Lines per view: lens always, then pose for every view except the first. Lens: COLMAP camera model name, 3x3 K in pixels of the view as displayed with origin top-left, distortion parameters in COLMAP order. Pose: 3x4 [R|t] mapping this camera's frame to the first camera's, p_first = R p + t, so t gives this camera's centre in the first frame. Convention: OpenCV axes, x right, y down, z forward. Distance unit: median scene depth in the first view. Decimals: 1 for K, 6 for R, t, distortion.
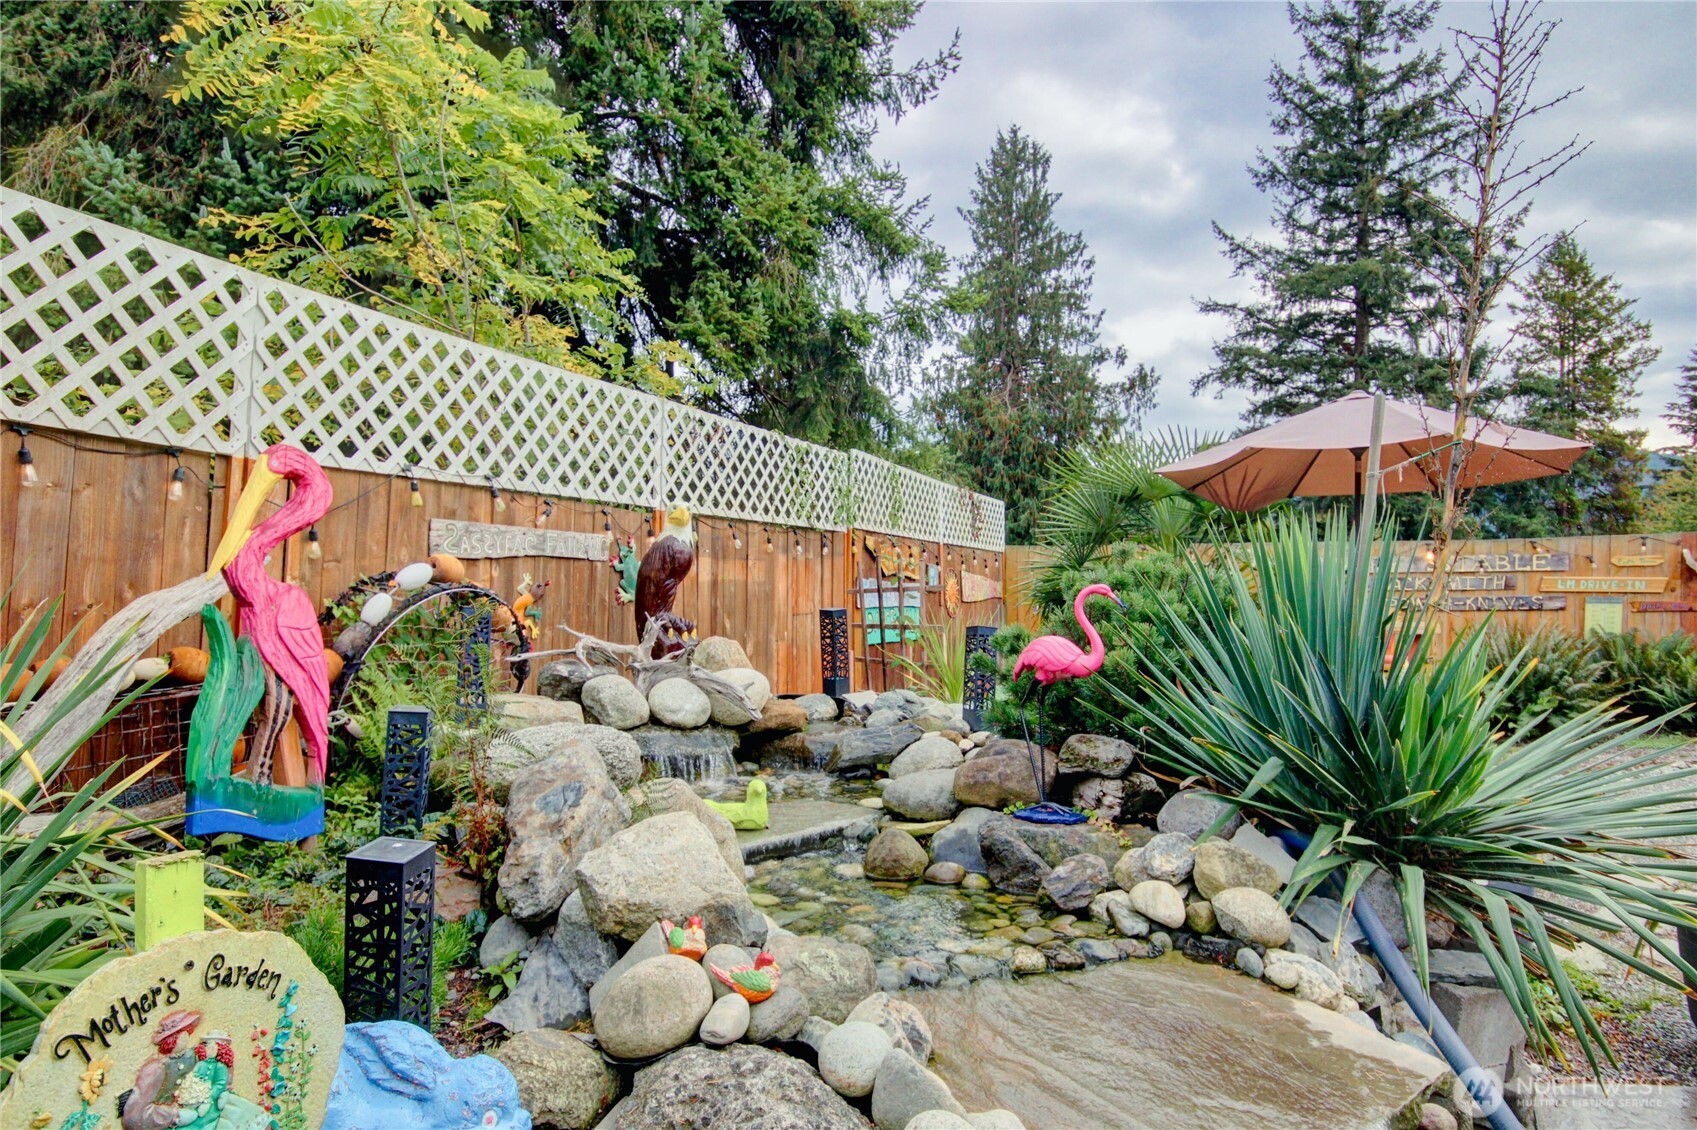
lens RADIAL K [[840.9, 0, 837.0], [0, 840.9, 573.1], [0, 0, 1]] dist [-0.028000, -0.000720]
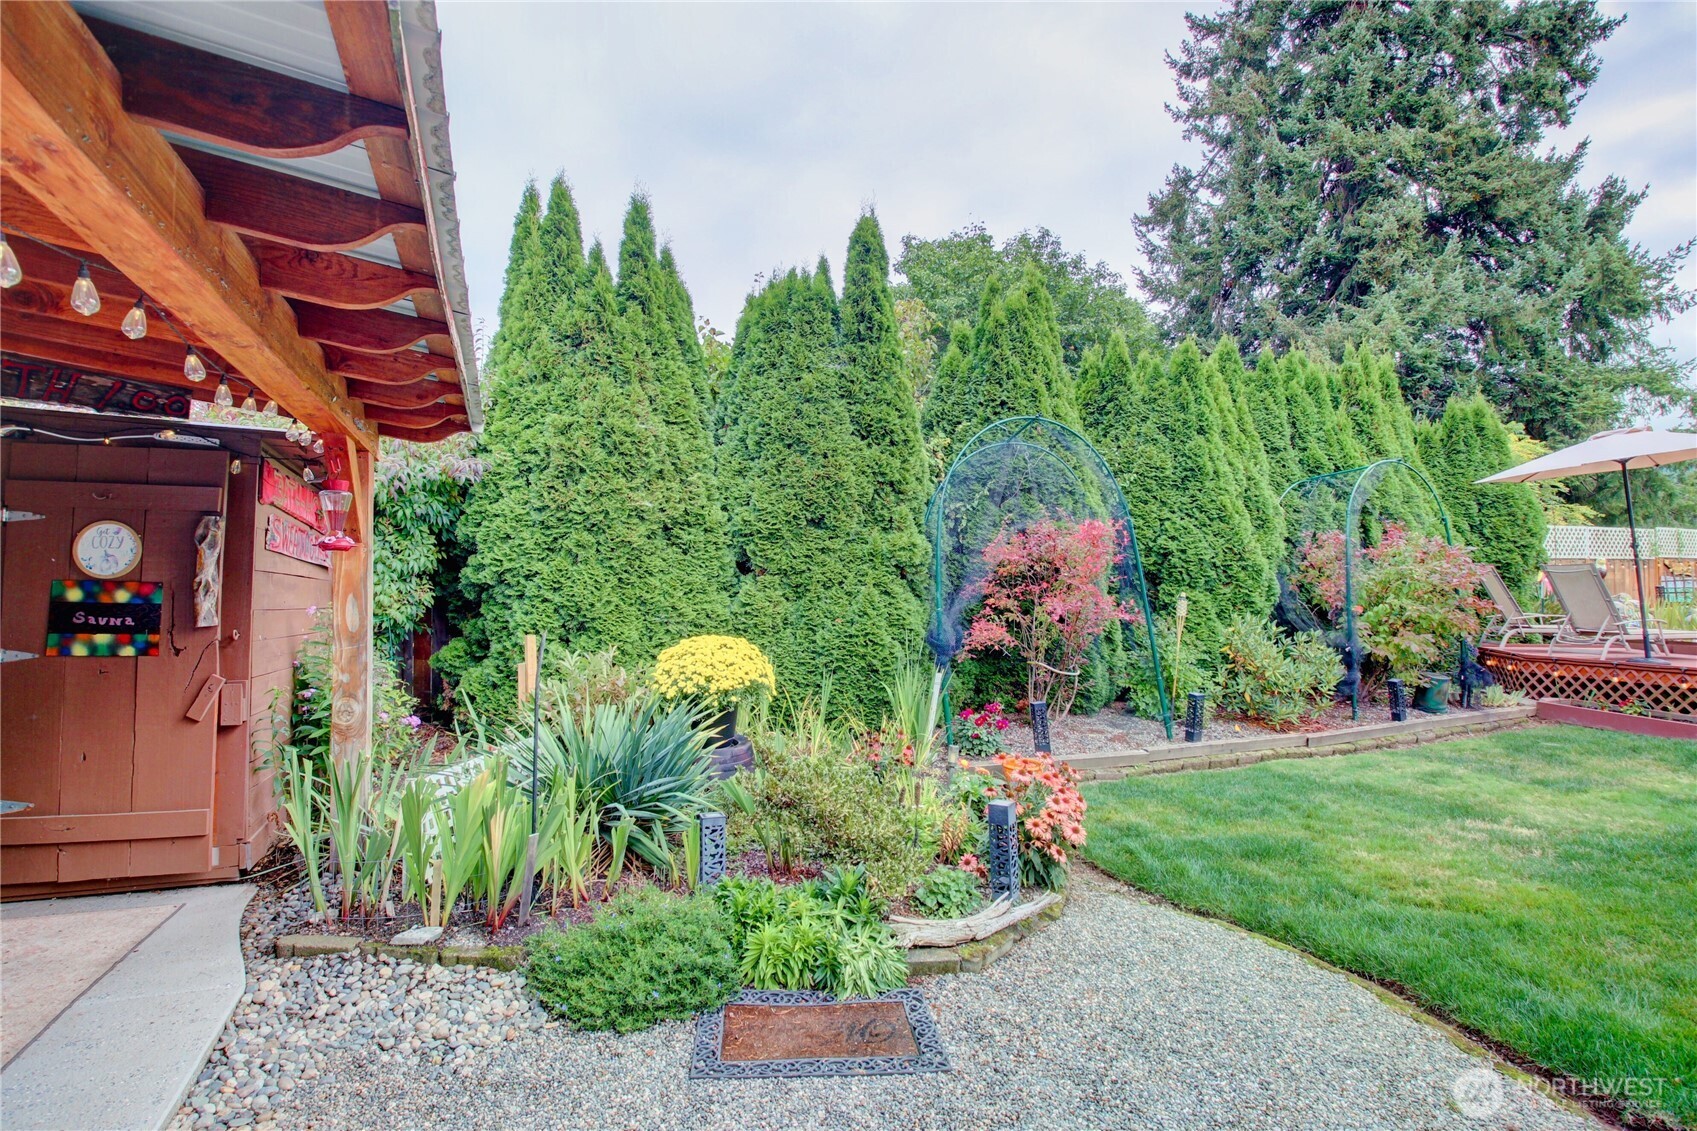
lens RADIAL K [[793.8, 0, 838.2], [0, 793.8, 568.1], [0, 0, 1]] dist [0.012270, -0.024791]
pose [[0.730585, -0.032173, -0.682063, -0.111576], [0.027682, 0.999464, -0.017493, -0.029238], [0.682260, -0.006101, 0.731084, -1.472630]]
